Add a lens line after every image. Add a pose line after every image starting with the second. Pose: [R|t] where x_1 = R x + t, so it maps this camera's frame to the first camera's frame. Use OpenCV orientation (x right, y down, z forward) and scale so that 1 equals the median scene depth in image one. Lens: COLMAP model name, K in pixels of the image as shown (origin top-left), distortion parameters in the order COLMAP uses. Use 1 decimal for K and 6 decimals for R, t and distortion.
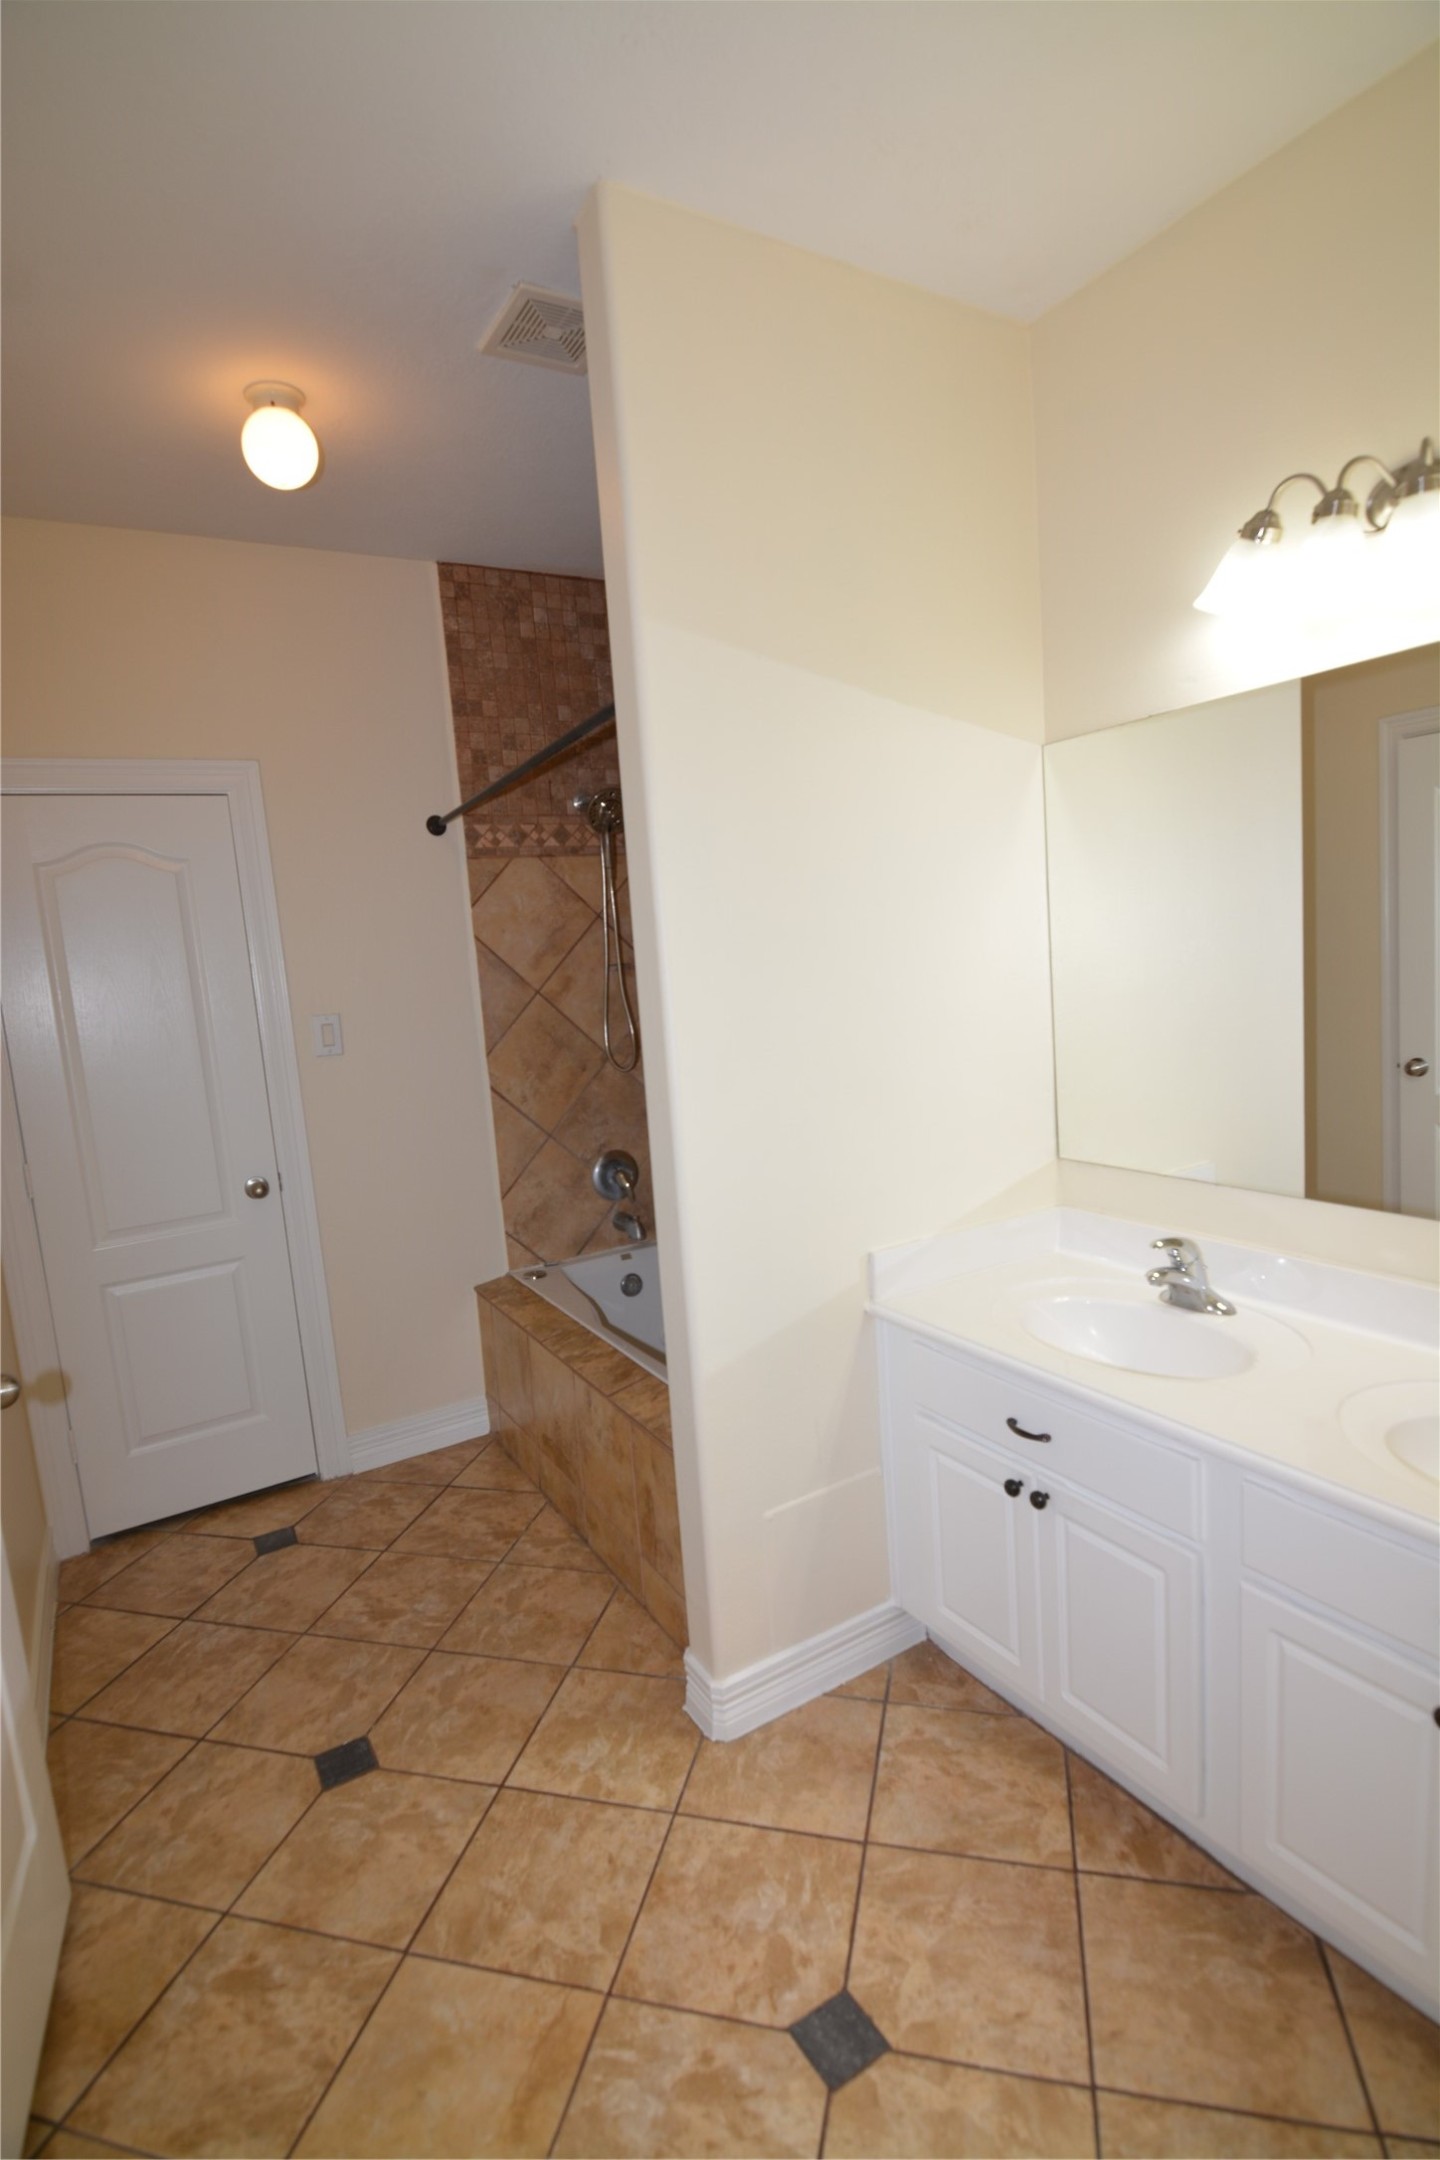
lens RADIAL K [[1049.0, 0, 719.9], [0, 1049.0, 1082.1], [0, 0, 1]] dist [-0.024686, -0.000655]
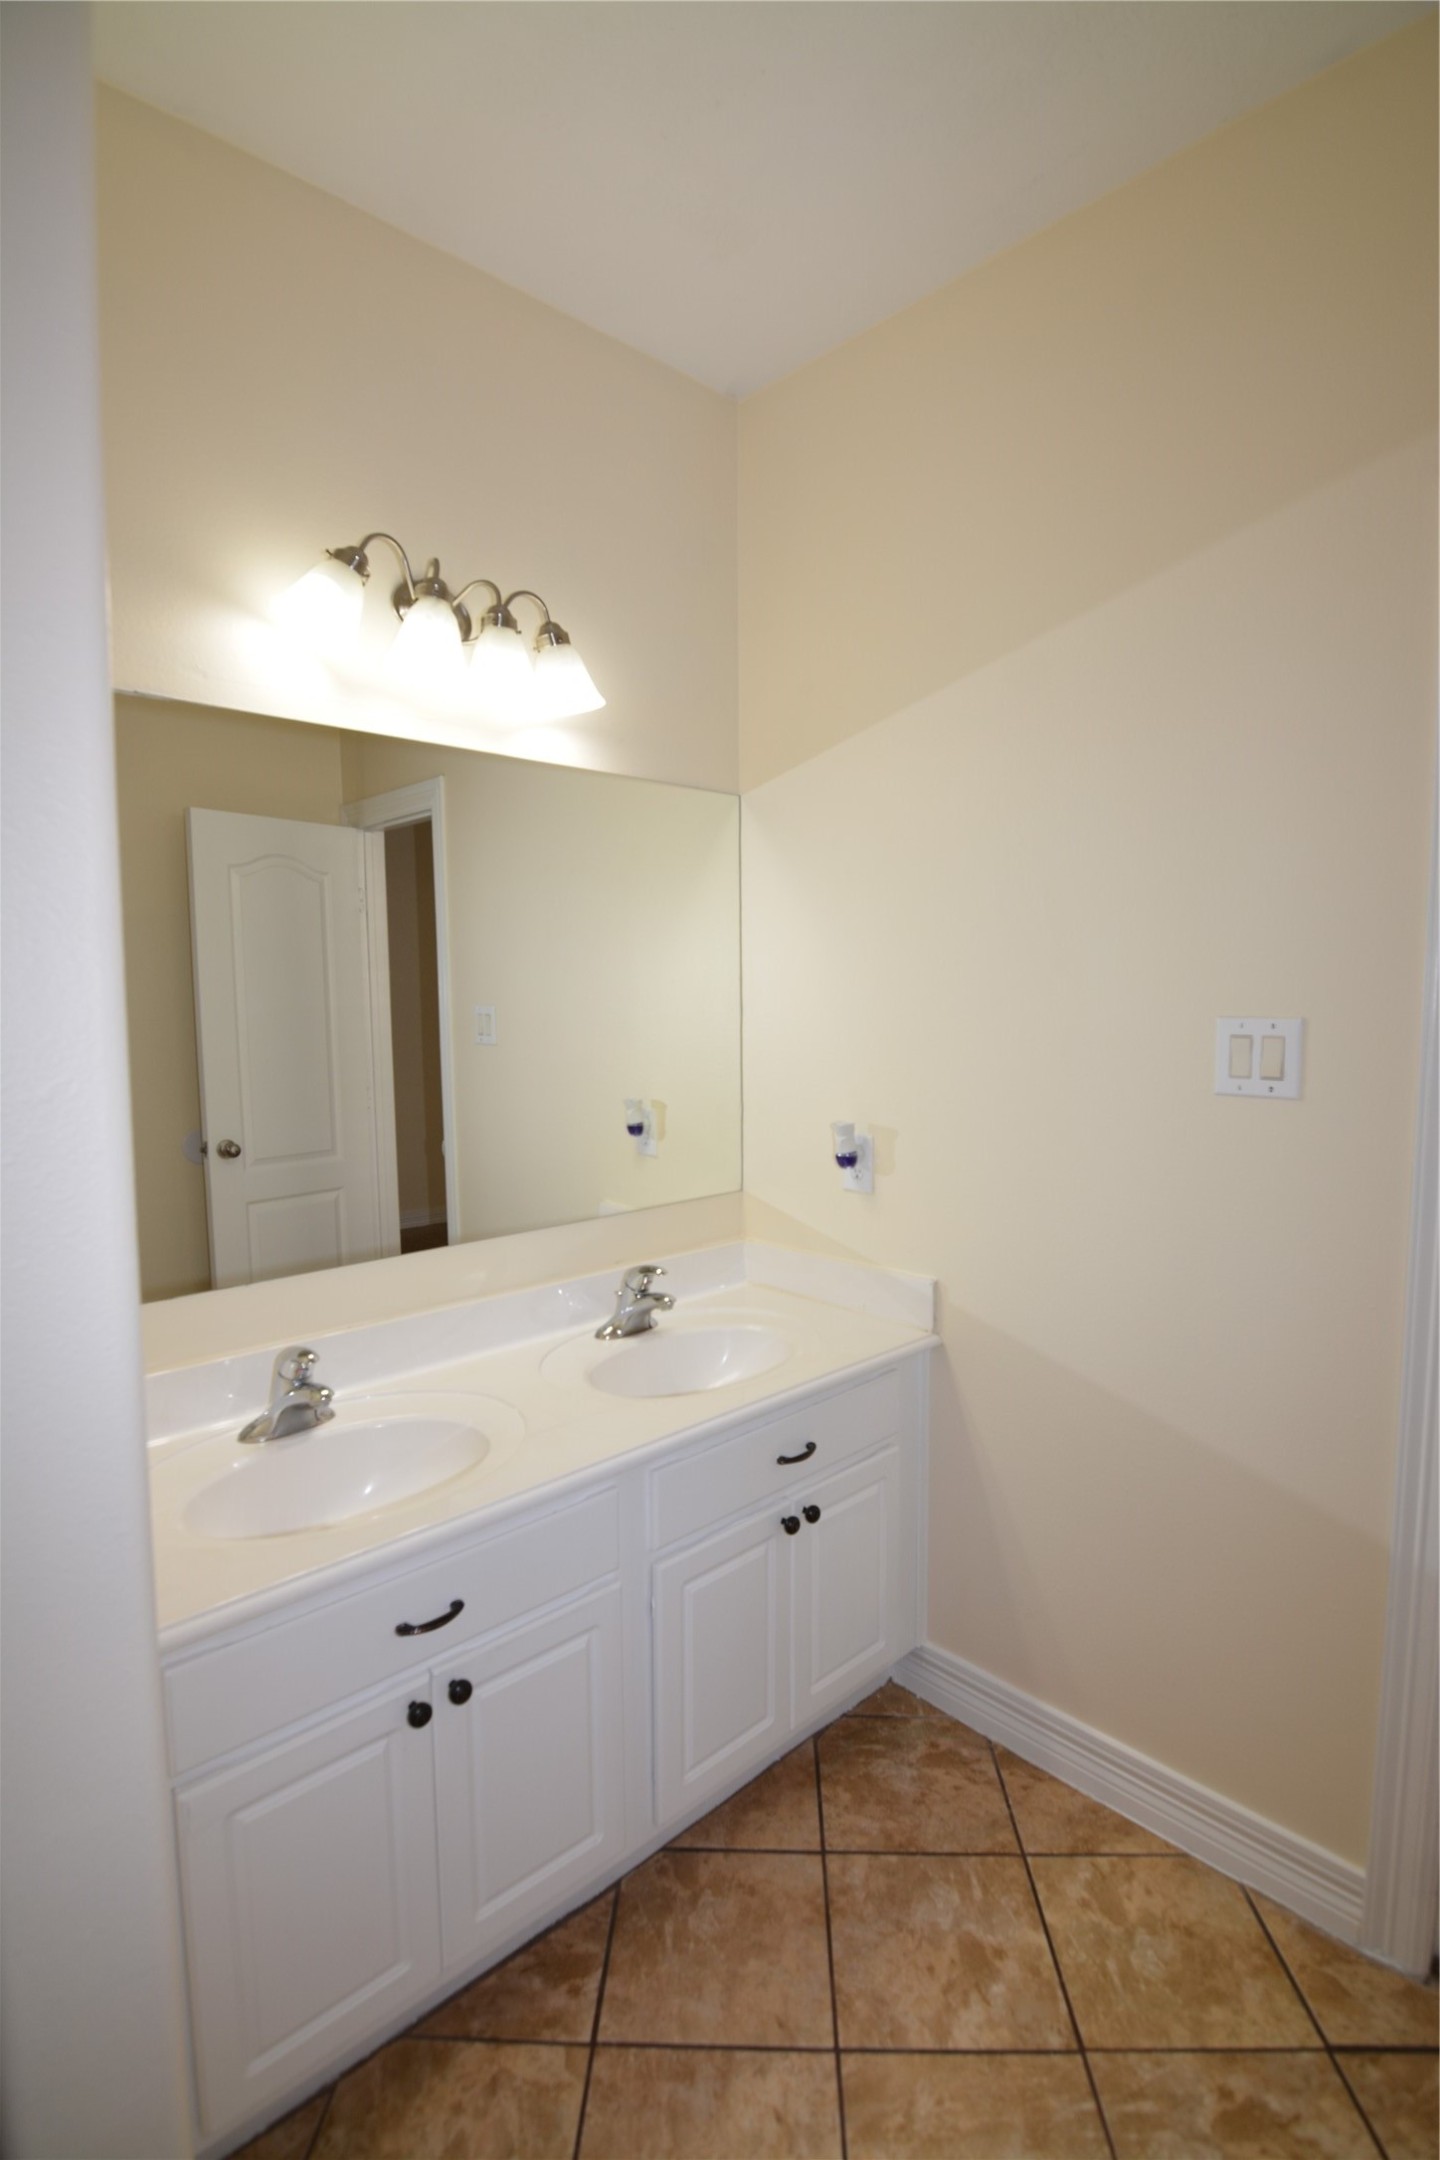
lens RADIAL K [[1049.0, 0, 715.3], [0, 1049.0, 1061.8], [0, 0, 1]] dist [-0.024686, -0.000655]
pose [[-0.195235, -0.005326, 0.980742, -0.546035], [0.158144, 0.986729, 0.036840, -0.070913], [-0.967922, 0.162291, -0.191802, 0.983157]]
